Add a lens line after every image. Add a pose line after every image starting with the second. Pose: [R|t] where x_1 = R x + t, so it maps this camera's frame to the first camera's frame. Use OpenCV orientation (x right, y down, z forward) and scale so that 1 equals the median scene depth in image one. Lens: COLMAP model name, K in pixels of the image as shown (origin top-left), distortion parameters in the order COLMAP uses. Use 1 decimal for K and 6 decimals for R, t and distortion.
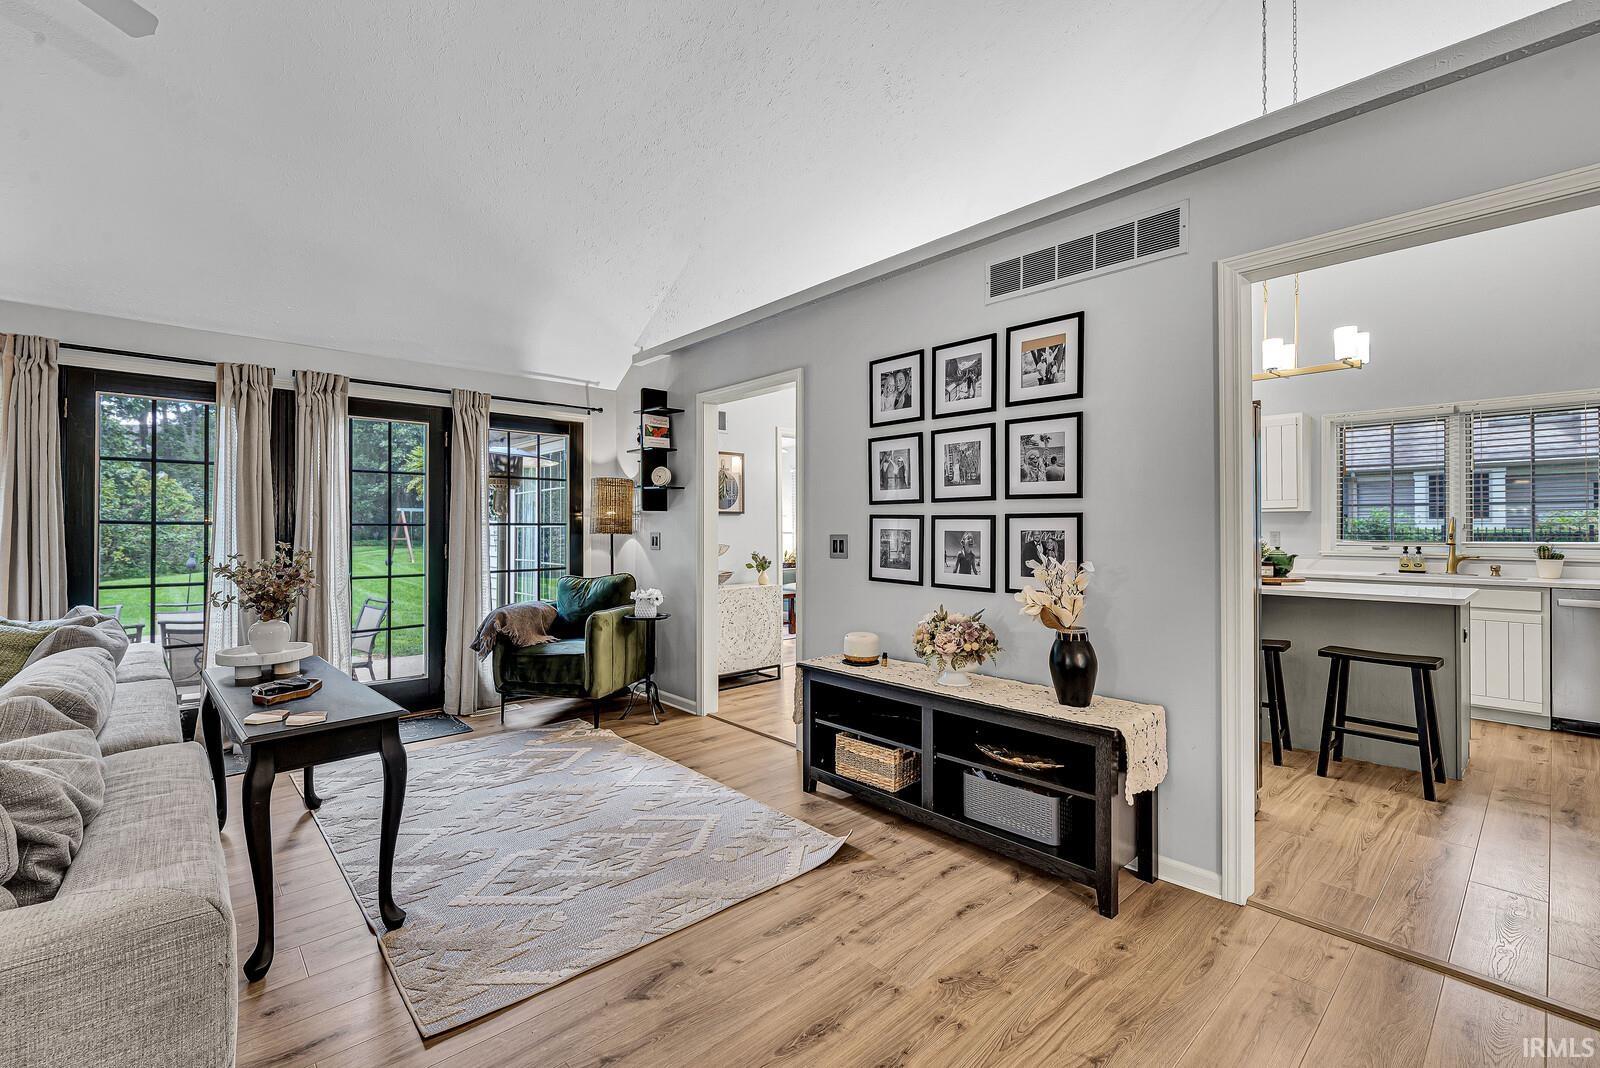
lens RADIAL K [[679.5, 0, 769.7], [0, 679.5, 524.7], [0, 0, 1]] dist [0.000192, 0.000002]
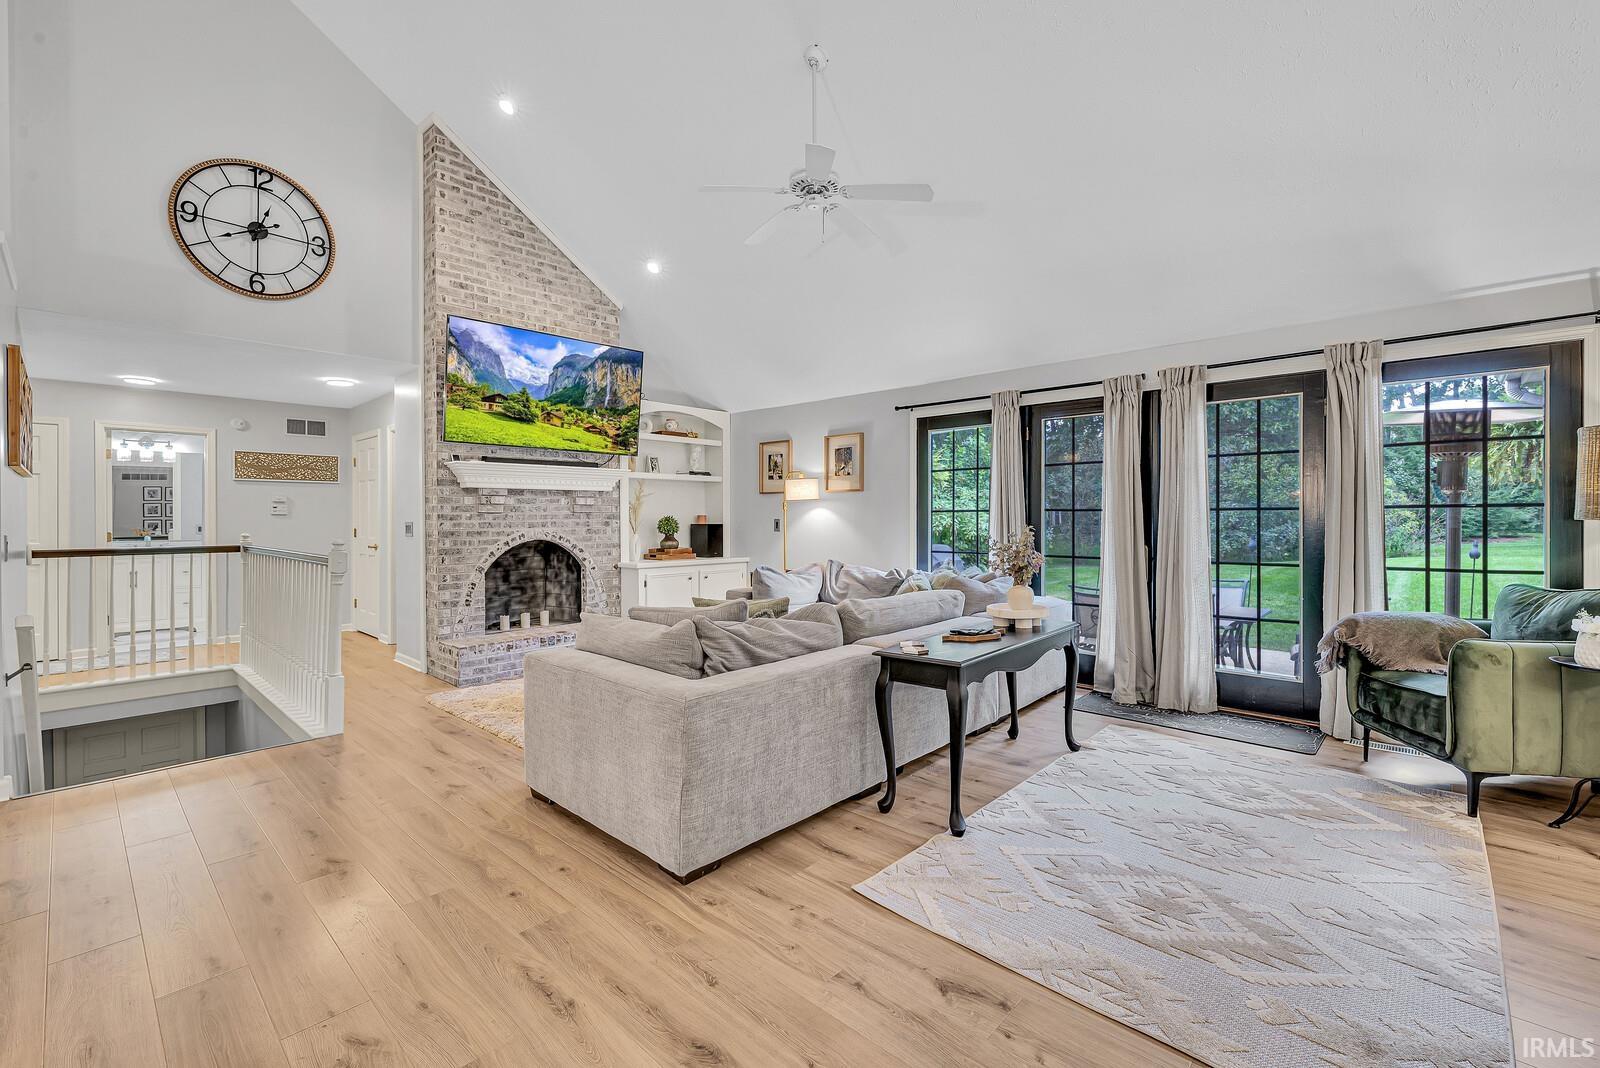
lens RADIAL K [[687.7, 0, 828.4], [0, 687.7, 520.0], [0, 0, 1]] dist [0.016584, -0.000060]
pose [[0.135819, 0.002494, -0.990731, 0.414851], [0.010106, 0.999941, 0.003903, 0.006966], [0.990682, -0.010542, 0.135785, 0.378751]]
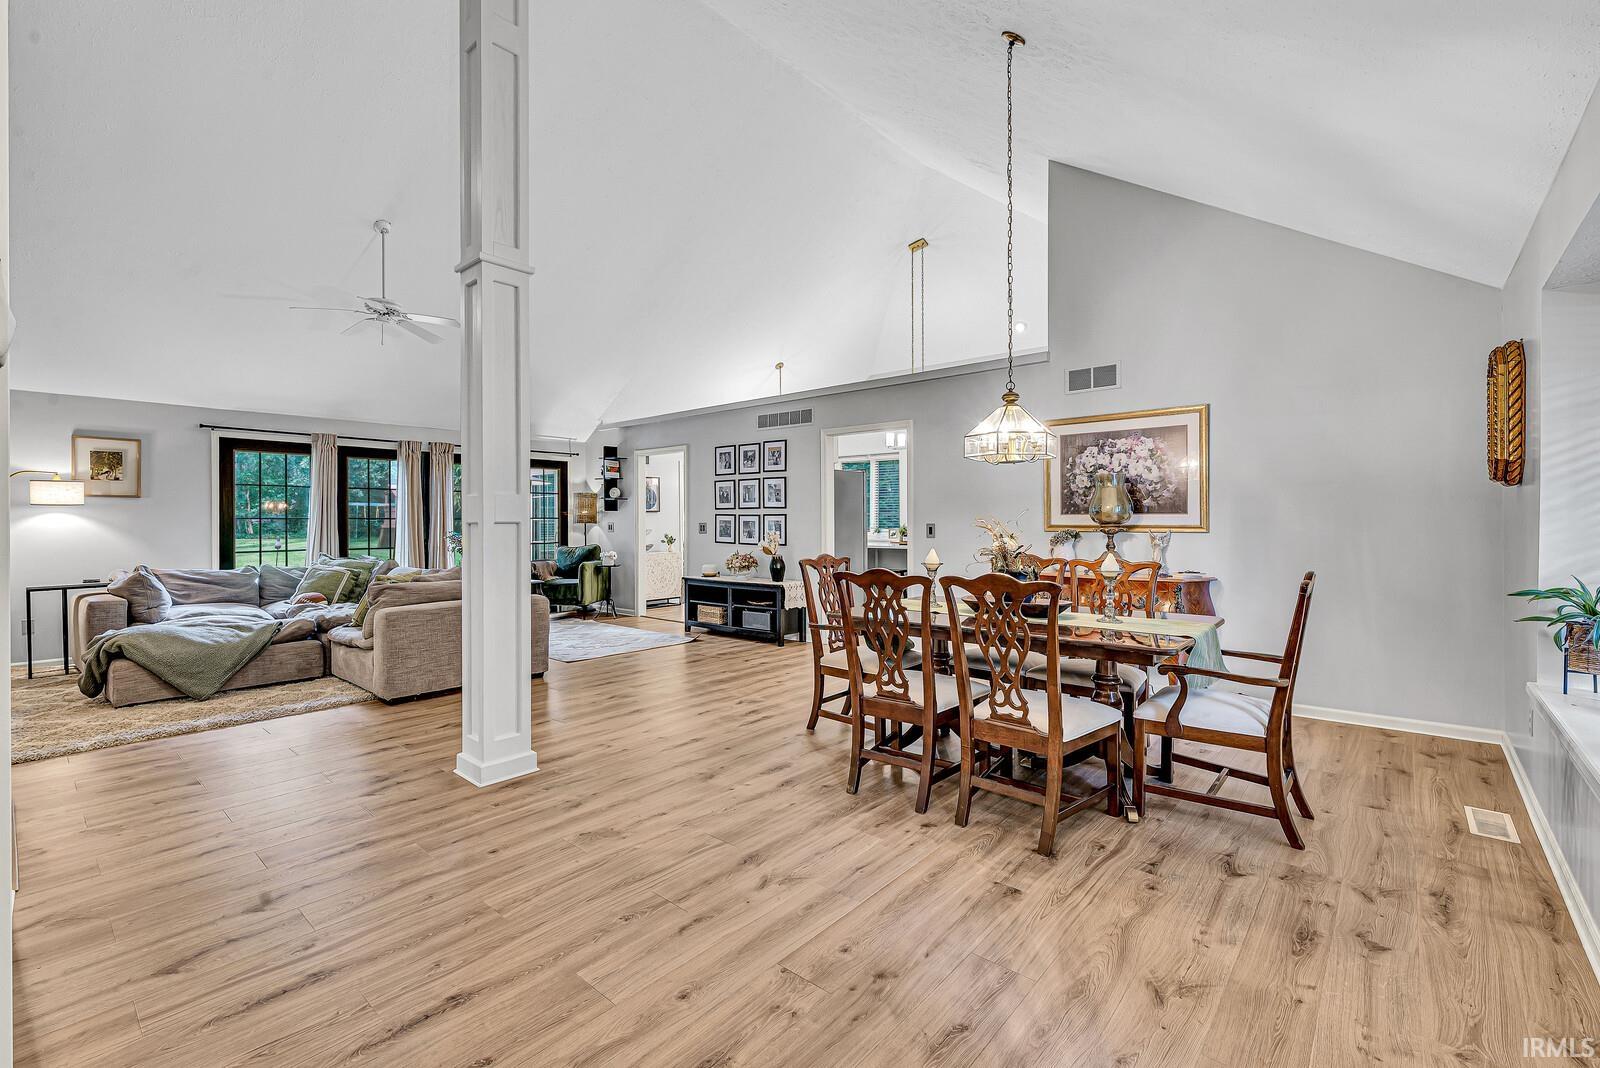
lens RADIAL K [[716.9, 0, 828.3], [0, 716.9, 523.4], [0, 0, 1]] dist [-0.000251, 0.000019]
pose [[0.982941, -0.004681, 0.183862, 0.083597], [0.002546, 0.999927, 0.011846, -0.011695], [-0.183904, -0.011176, 0.982881, -1.543747]]
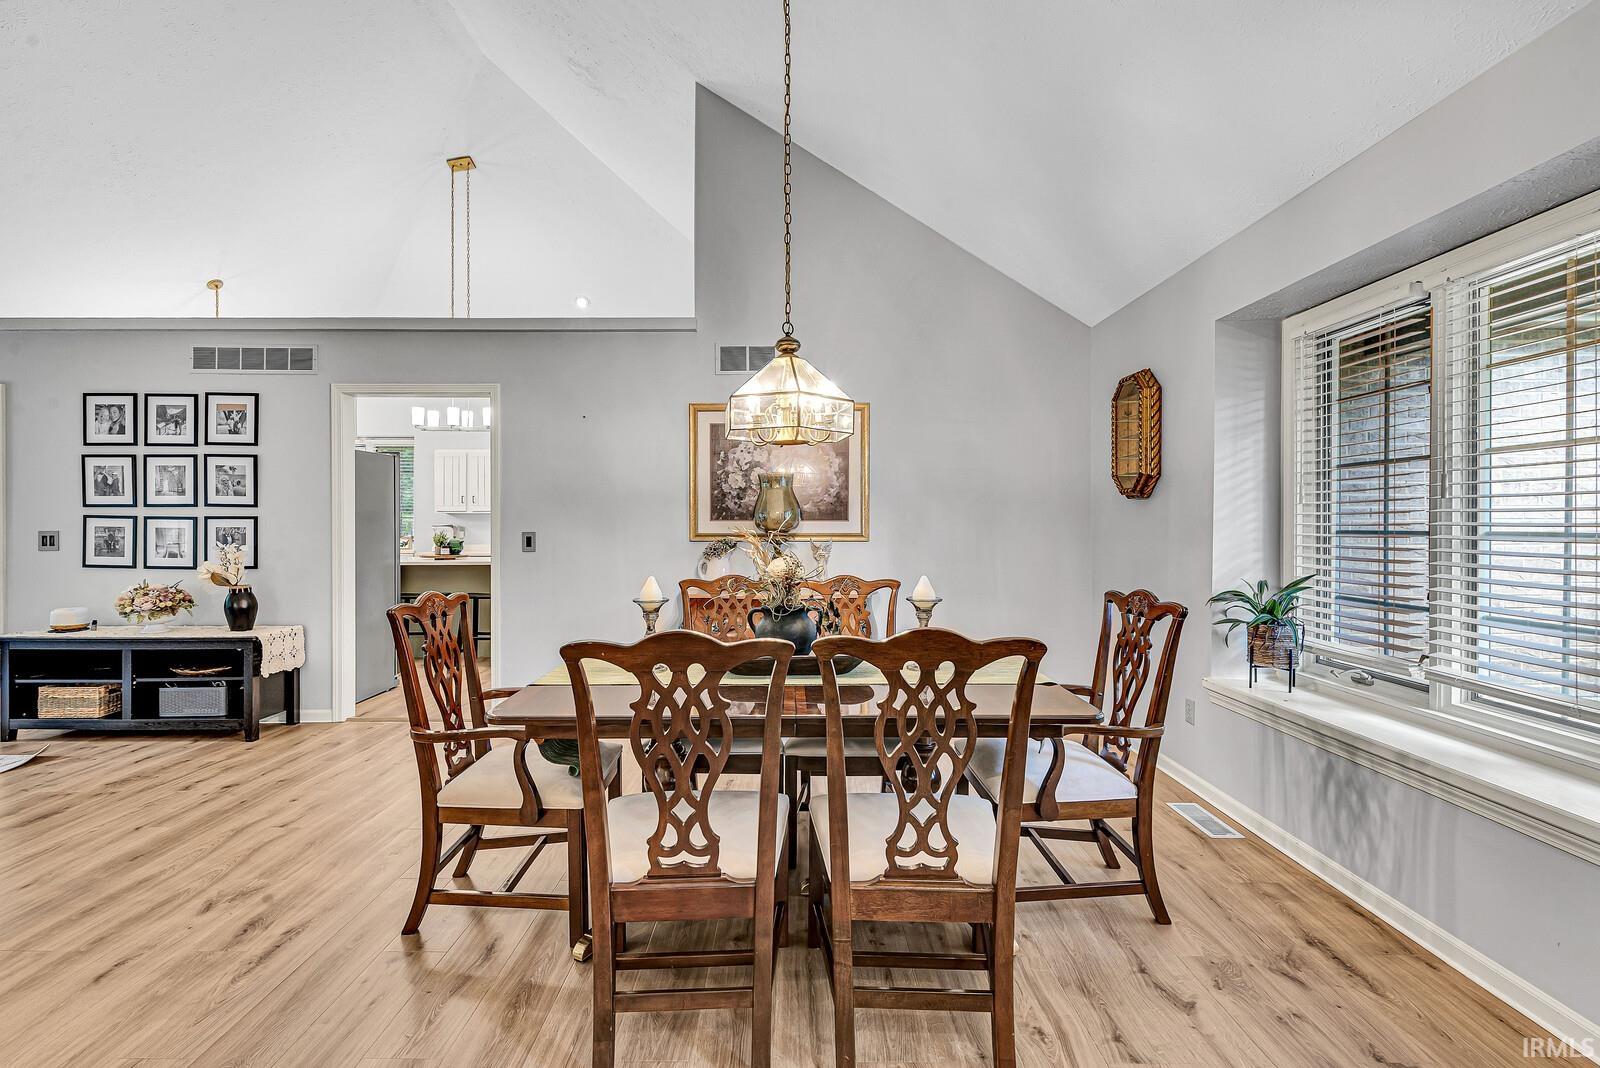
lens RADIAL K [[687.6, 0, 798.1], [0, 687.6, 524.4], [0, 0, 1]] dist [0.000021, -0.000065]
pose [[0.641998, -0.000499, 0.766706, 0.022659], [-0.005349, 0.999973, 0.005130, -0.011713], [-0.766687, -0.007394, 0.641978, -0.891635]]
